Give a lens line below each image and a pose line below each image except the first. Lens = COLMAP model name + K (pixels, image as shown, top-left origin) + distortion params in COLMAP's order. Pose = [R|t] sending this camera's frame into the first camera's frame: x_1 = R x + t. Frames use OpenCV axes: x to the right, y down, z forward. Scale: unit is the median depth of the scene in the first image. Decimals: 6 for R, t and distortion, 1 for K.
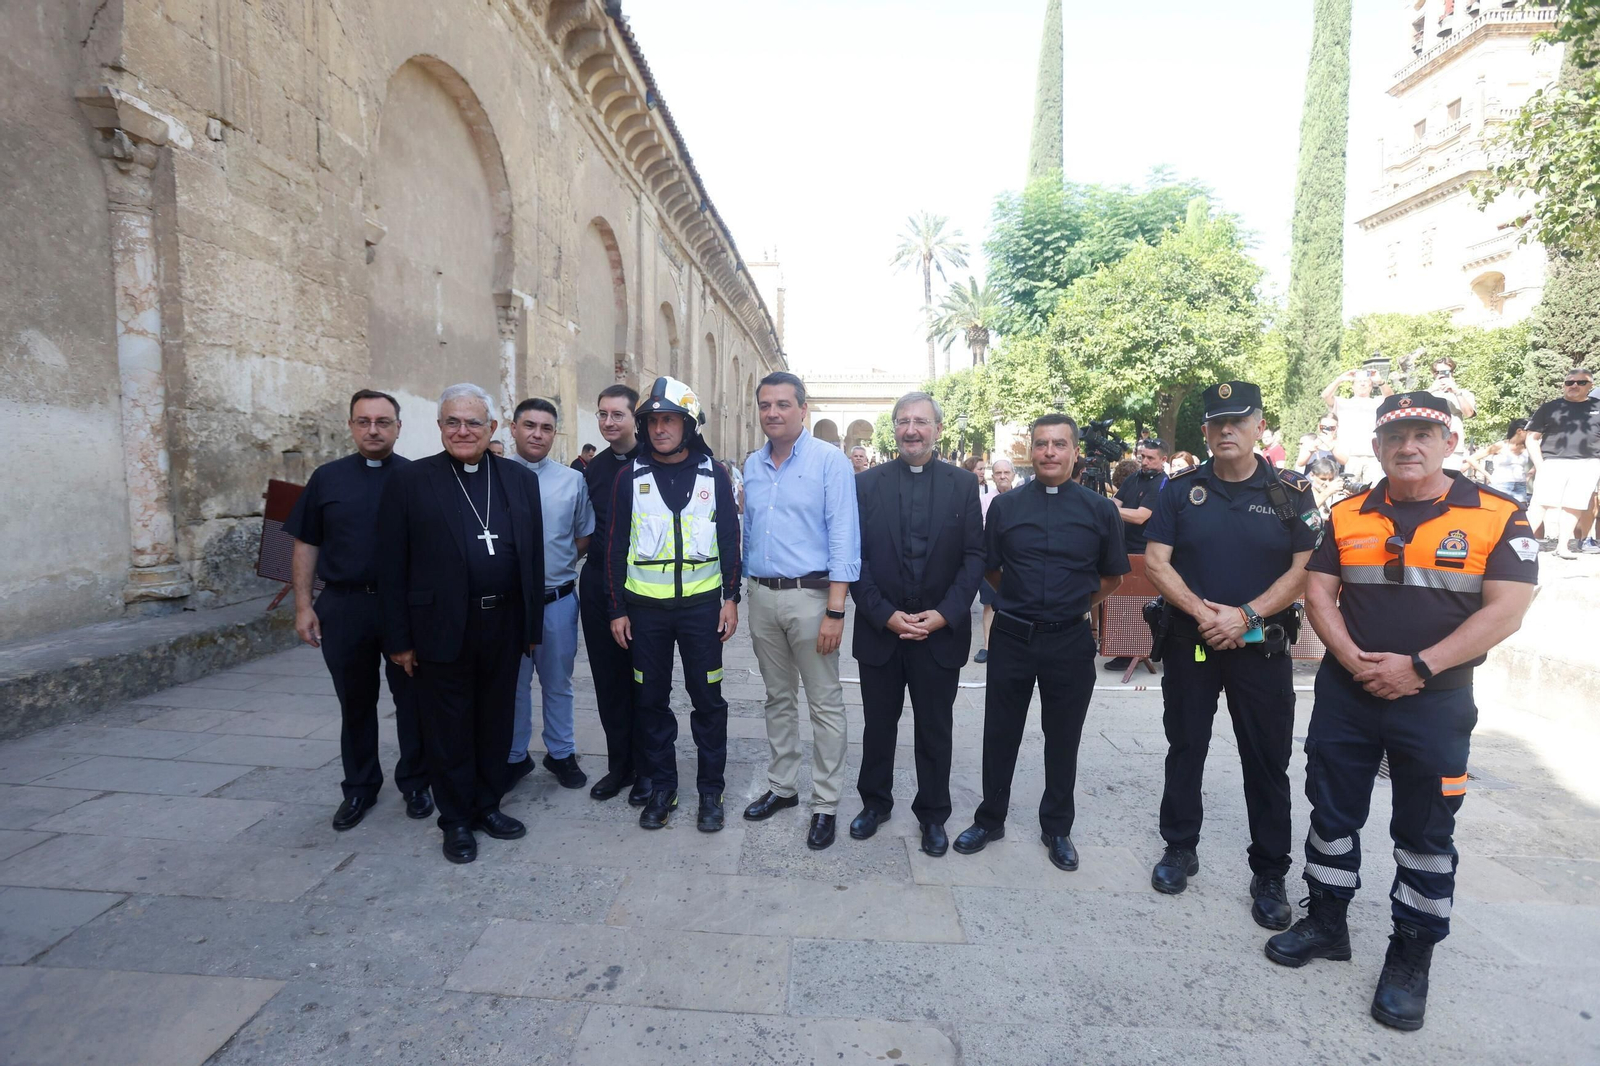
lens RADIAL K [[750.1, 0, 800.0], [0, 750.1, 533.0], [0, 0, 1]] dist [-0.046182, 0.026967]
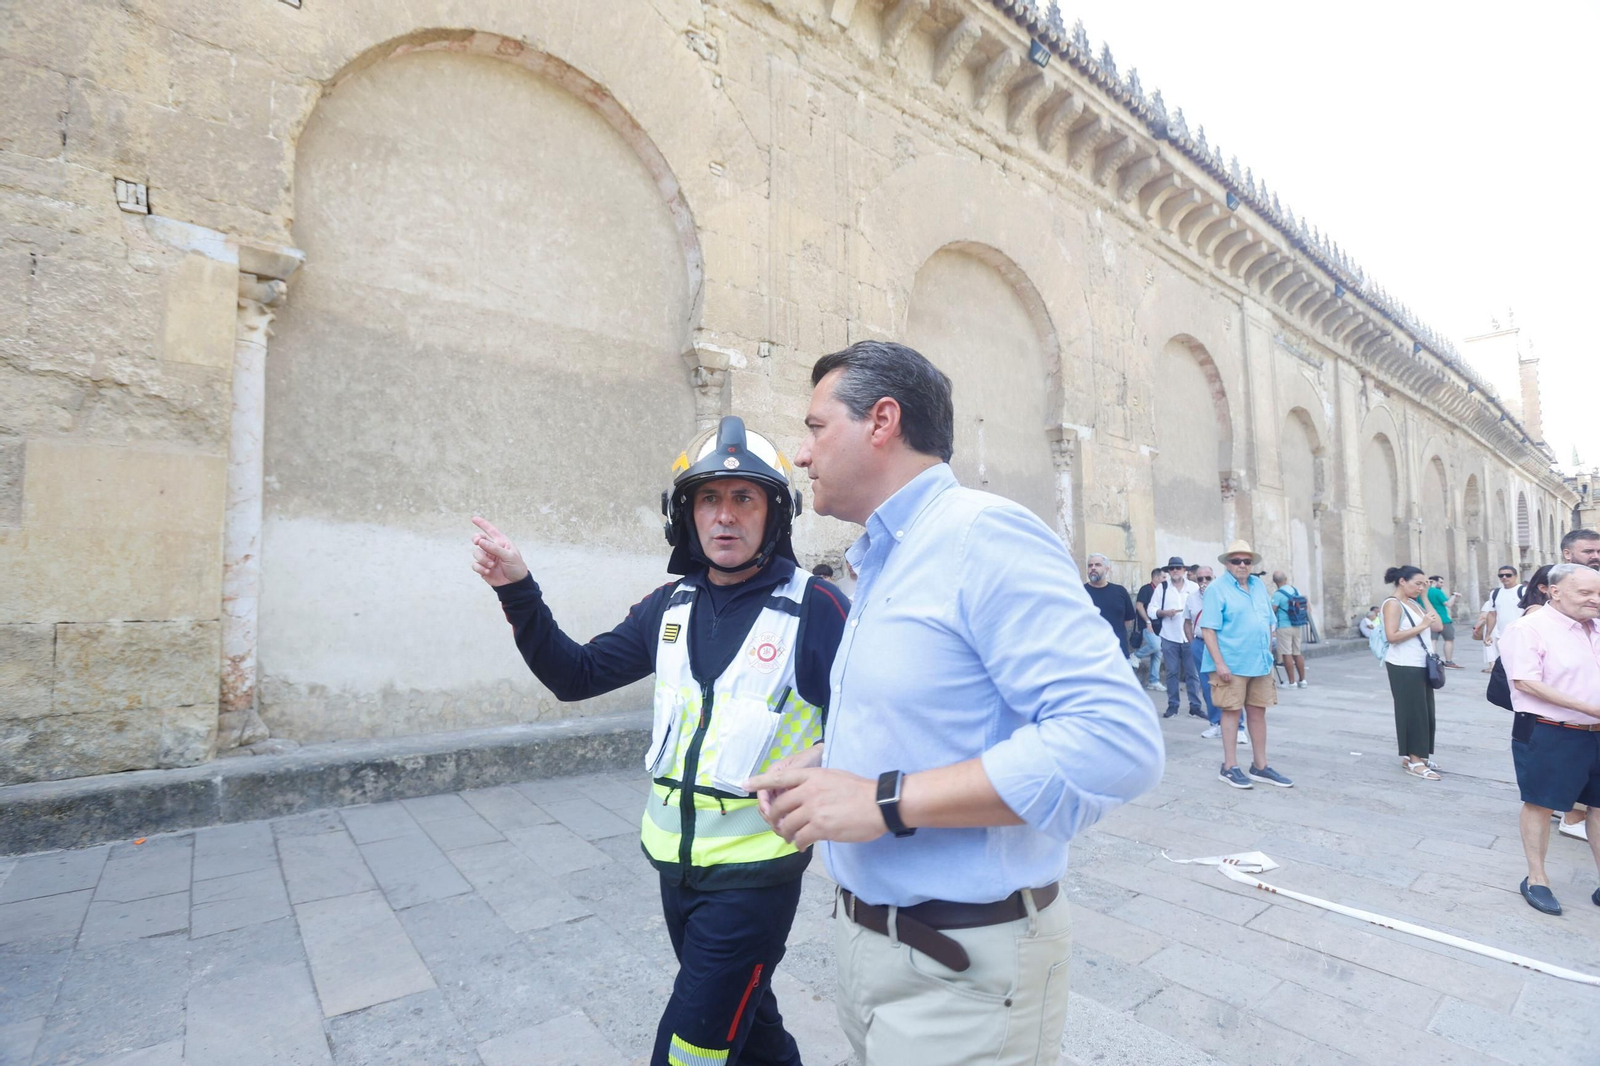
lens RADIAL K [[744.6, 0, 799.2], [0, 744.6, 547.1], [0, 0, 1]] dist [-0.072236, 0.043748]
pose [[0.682728, -0.059206, -0.728270, 0.091986], [-0.056326, 0.989481, -0.133245, -0.001999], [0.728498, 0.131991, 0.672212, 0.067729]]
